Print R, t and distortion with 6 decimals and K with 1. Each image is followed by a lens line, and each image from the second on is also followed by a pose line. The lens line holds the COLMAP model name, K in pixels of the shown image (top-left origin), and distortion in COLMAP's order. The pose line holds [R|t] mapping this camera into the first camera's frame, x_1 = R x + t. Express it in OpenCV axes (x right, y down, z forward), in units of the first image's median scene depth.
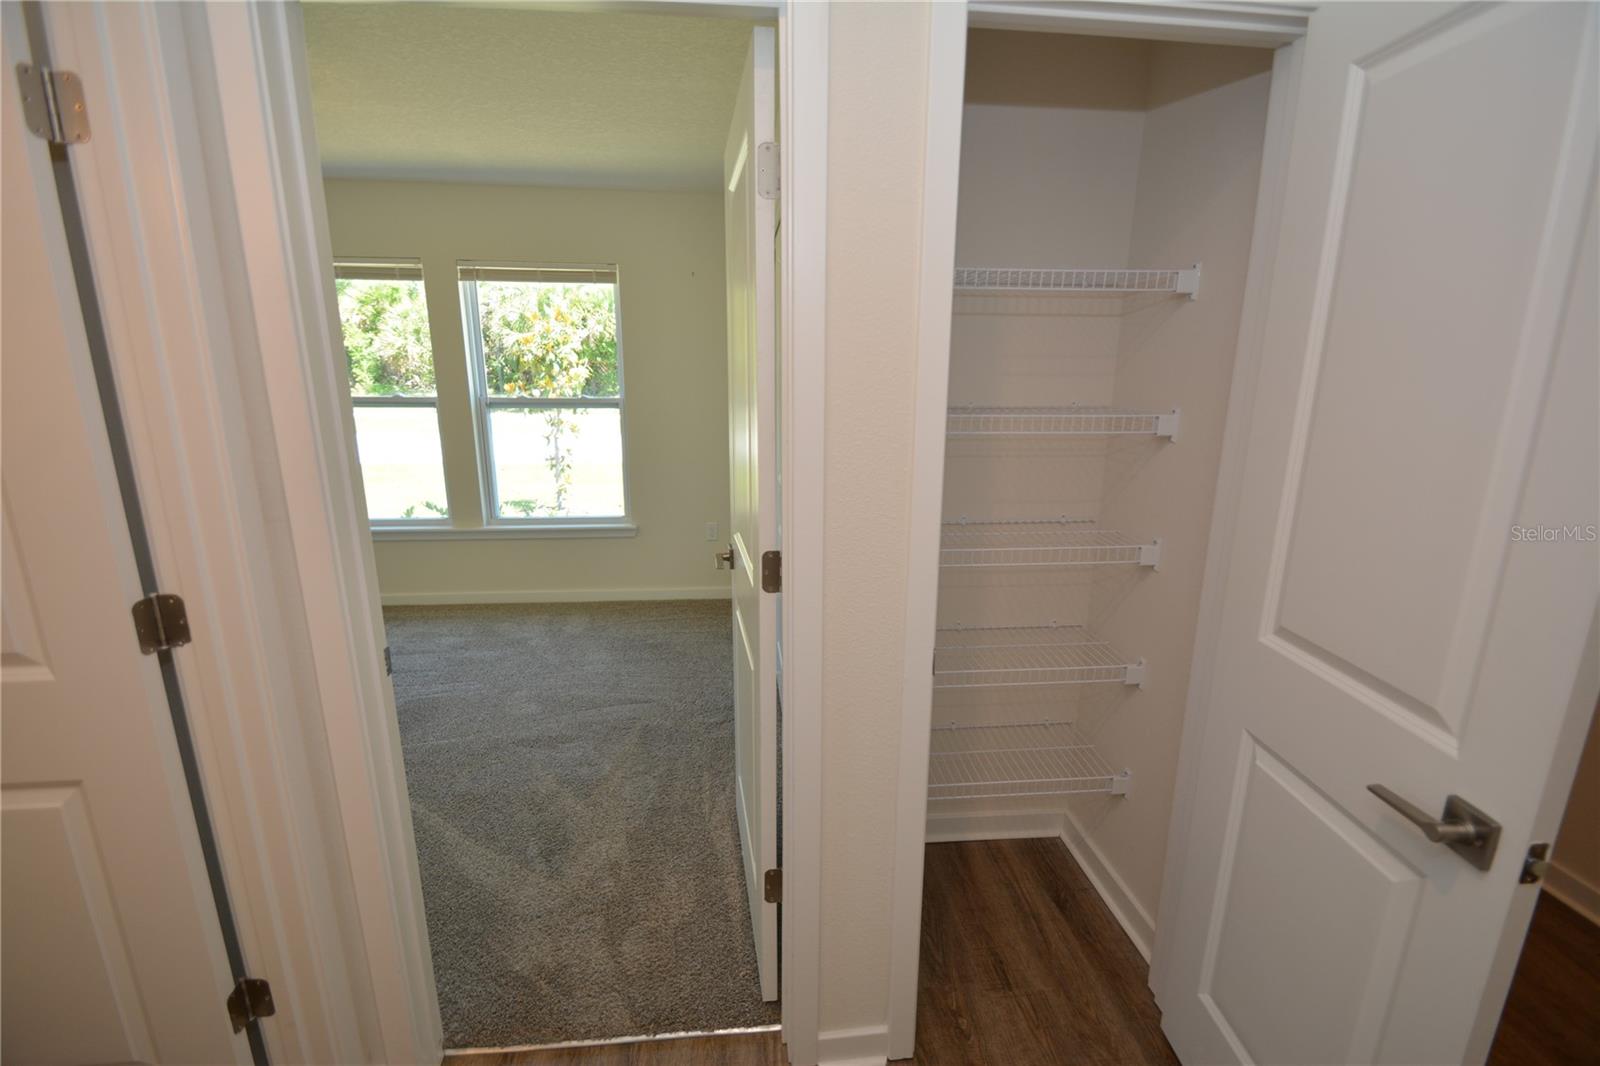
lens RADIAL K [[704.0, 0, 801.3], [0, 704.0, 534.1], [0, 0, 1]] dist [-0.001351, -0.009787]
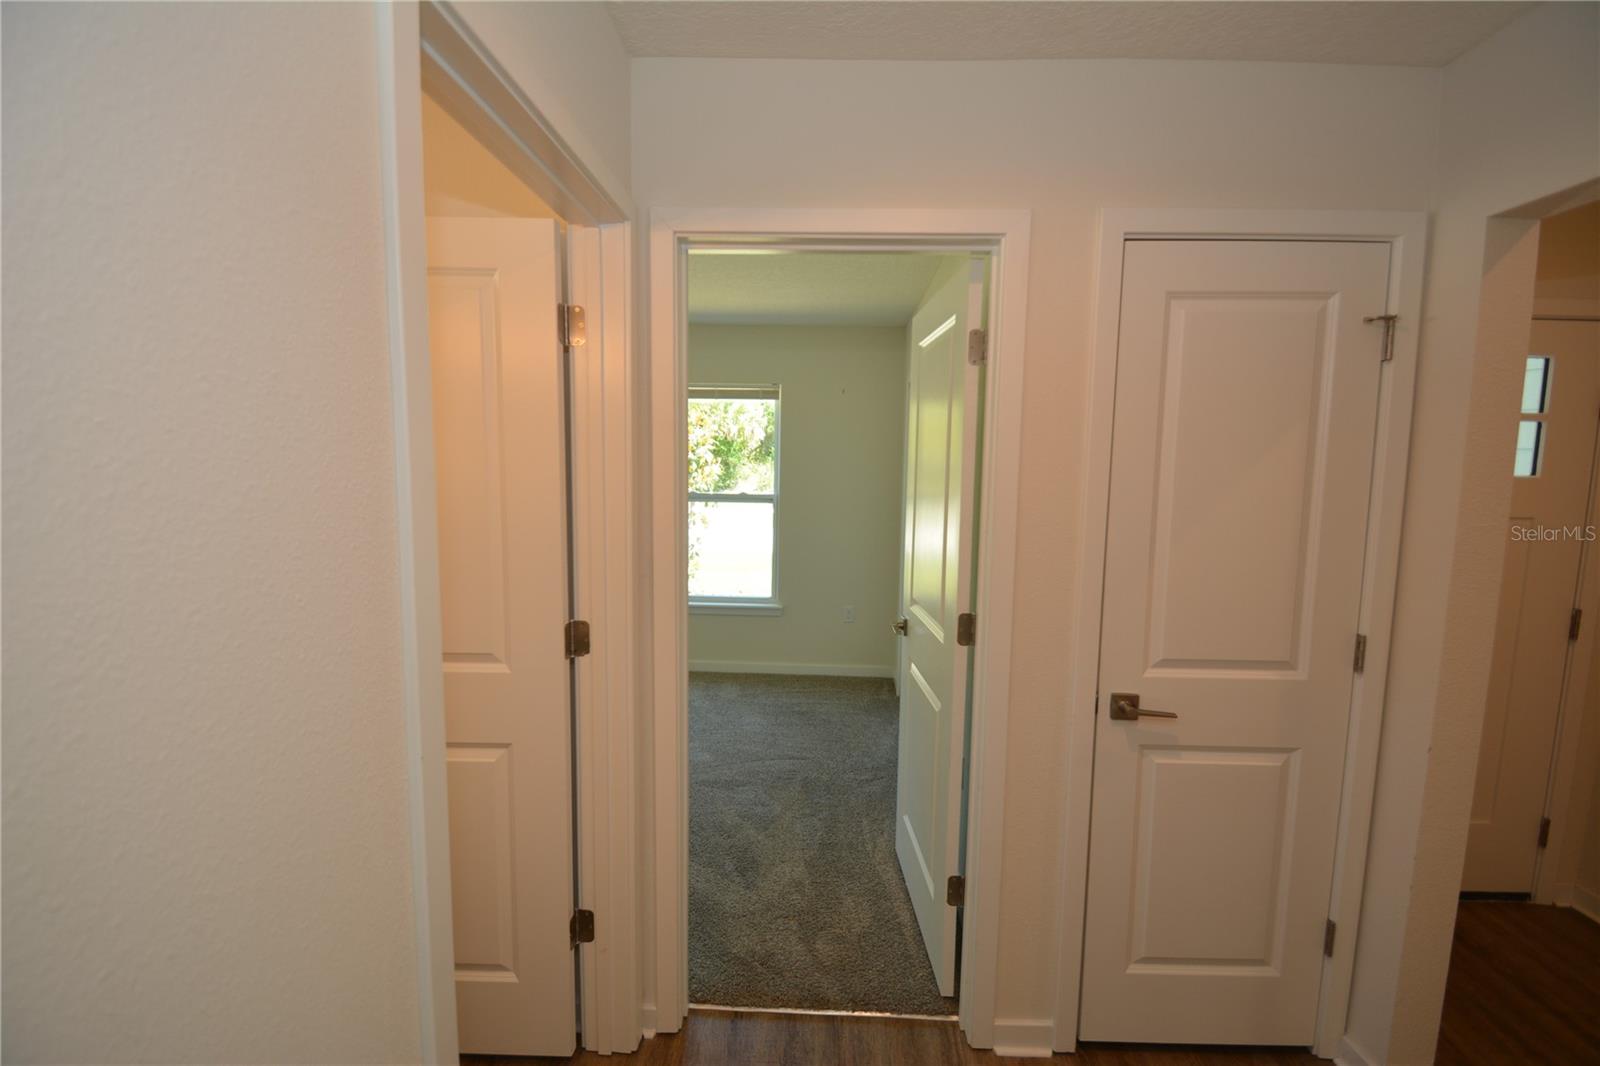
lens RADIAL K [[701.9, 0, 803.4], [0, 701.9, 535.7], [0, 0, 1]] dist [0.016280, -0.016218]
pose [[0.991041, 0.026545, -0.130891, -0.102416], [-0.043586, 0.990674, -0.129097, 0.036148], [0.126244, 0.133645, 0.982955, -0.213925]]
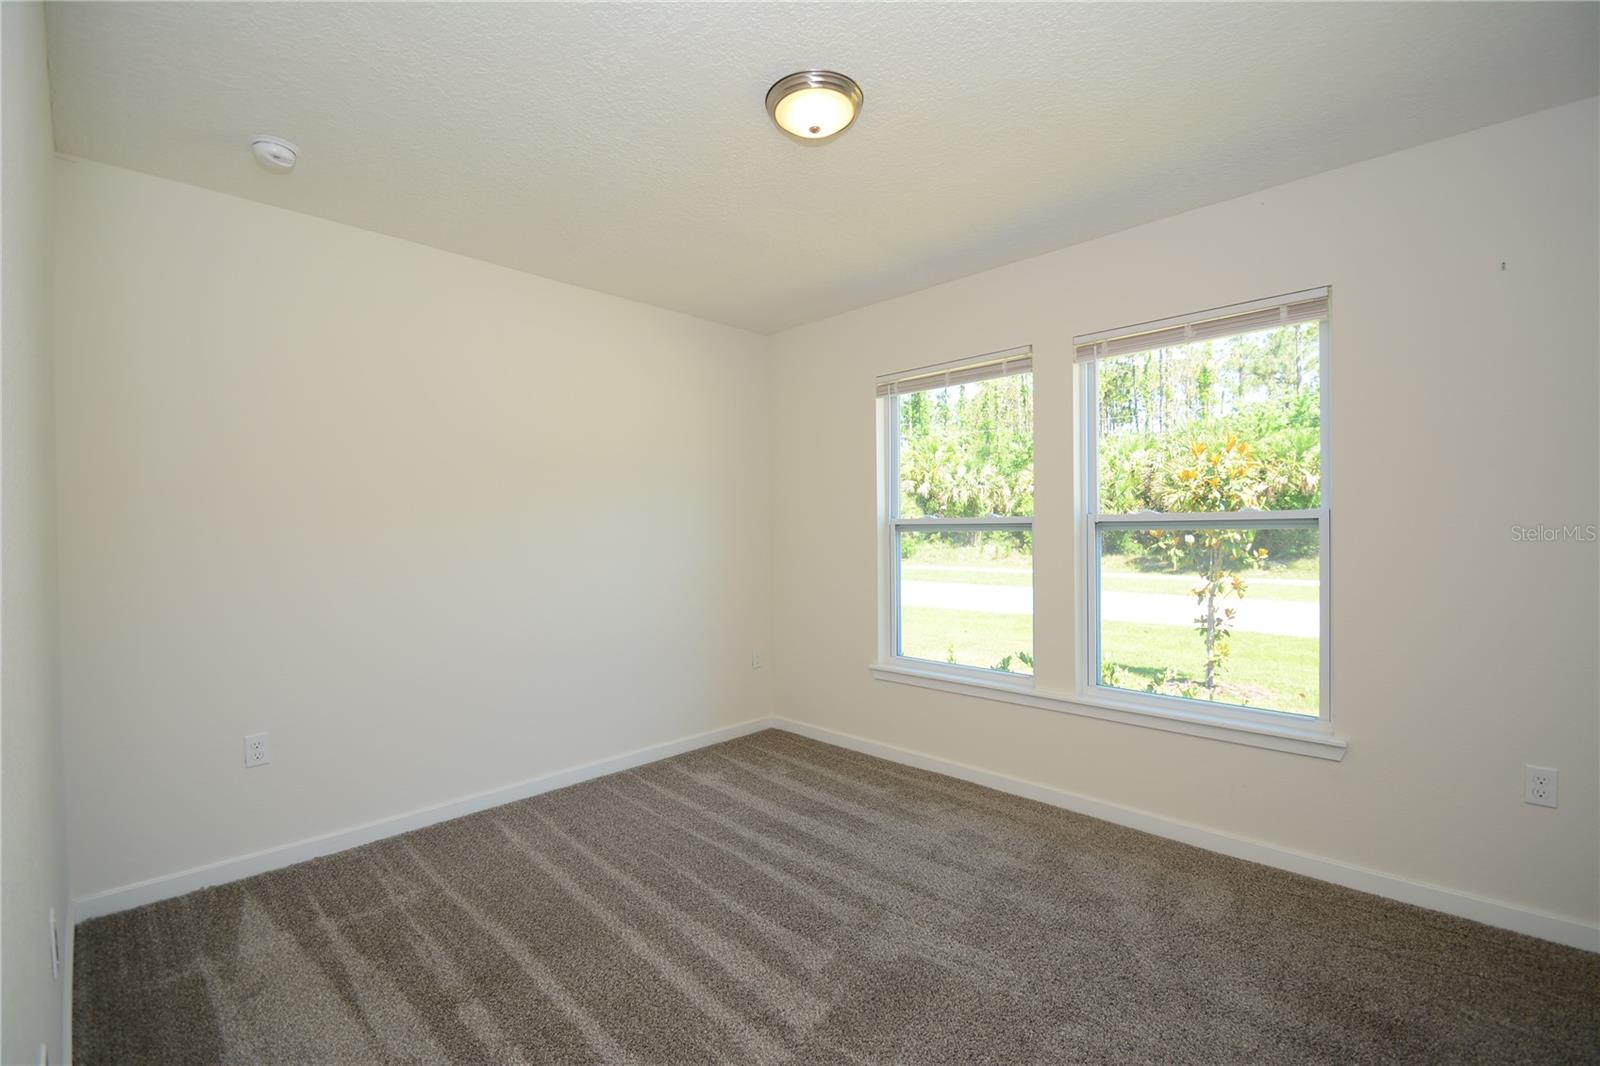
lens RADIAL K [[704.0, 0, 801.3], [0, 704.0, 534.1], [0, 0, 1]] dist [-0.001351, -0.009787]
pose [[0.645008, -0.008367, -0.764130, -0.167589], [-0.166848, 0.974273, -0.151506, -0.028521], [0.745739, 0.225216, 0.627018, 0.579592]]
